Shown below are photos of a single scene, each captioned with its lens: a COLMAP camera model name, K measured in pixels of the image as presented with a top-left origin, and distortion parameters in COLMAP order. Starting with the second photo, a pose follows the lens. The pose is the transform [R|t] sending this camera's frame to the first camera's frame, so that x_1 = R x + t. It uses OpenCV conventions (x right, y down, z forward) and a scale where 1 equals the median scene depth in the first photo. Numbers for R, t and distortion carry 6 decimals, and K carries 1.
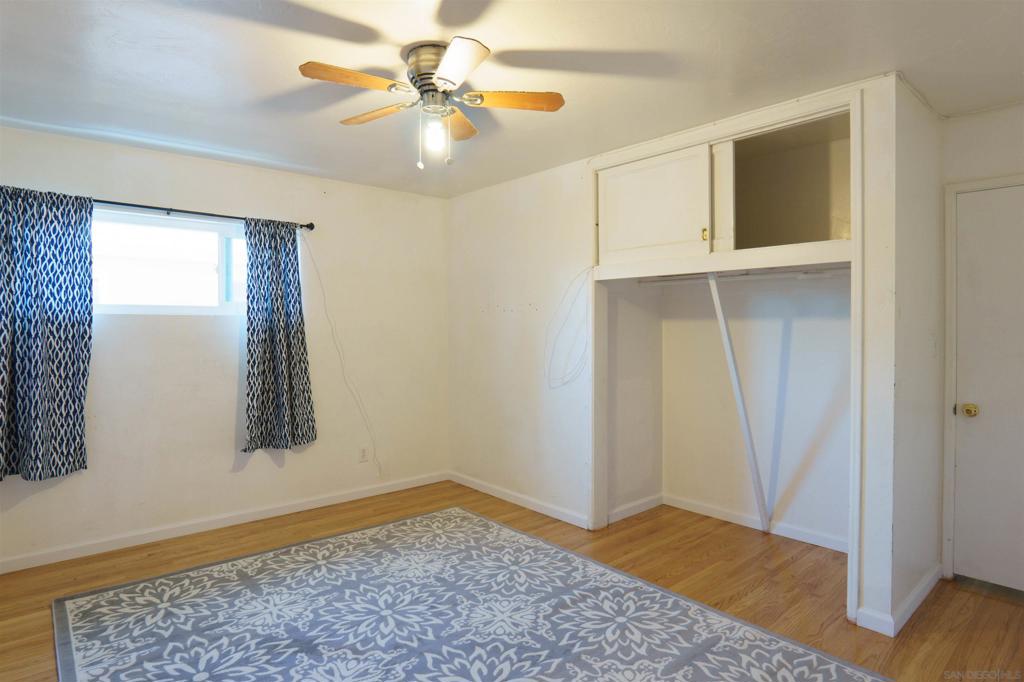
lens RADIAL K [[546.4, 0, 516.6], [0, 546.4, 343.0], [0, 0, 1]] dist [-0.032089, 0.005035]
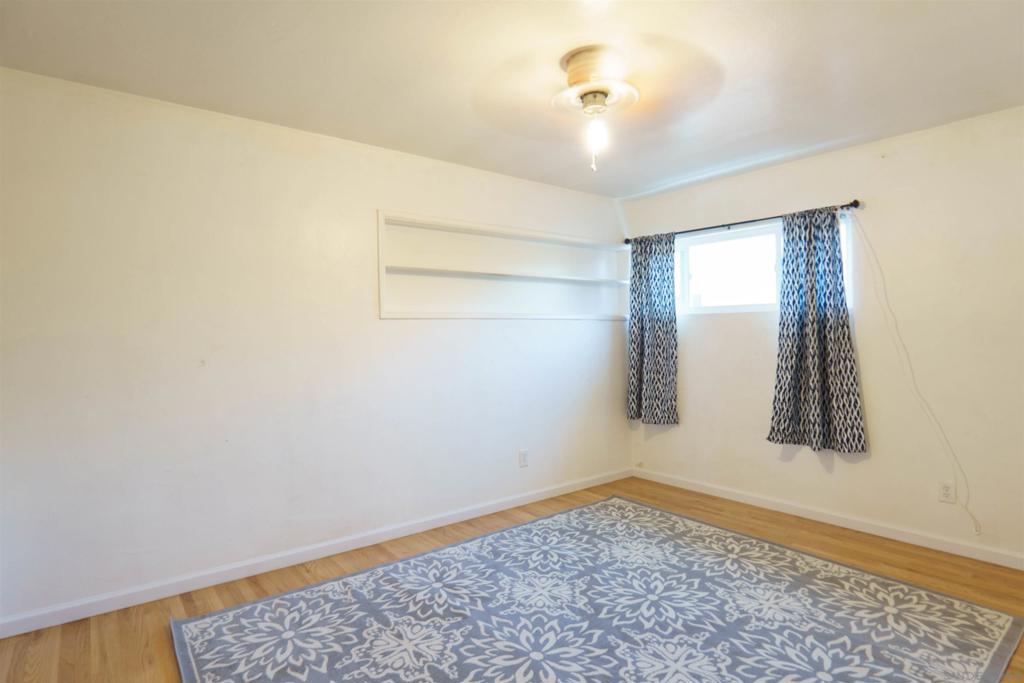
lens RADIAL K [[546.4, 0, 517.1], [0, 546.4, 333.5], [0, 0, 1]] dist [-0.032089, 0.005035]
pose [[-0.030143, -0.002680, -0.999542, 0.639189], [-0.022191, 0.999752, -0.002012, 0.008362], [0.999299, 0.022120, -0.030195, 0.623227]]
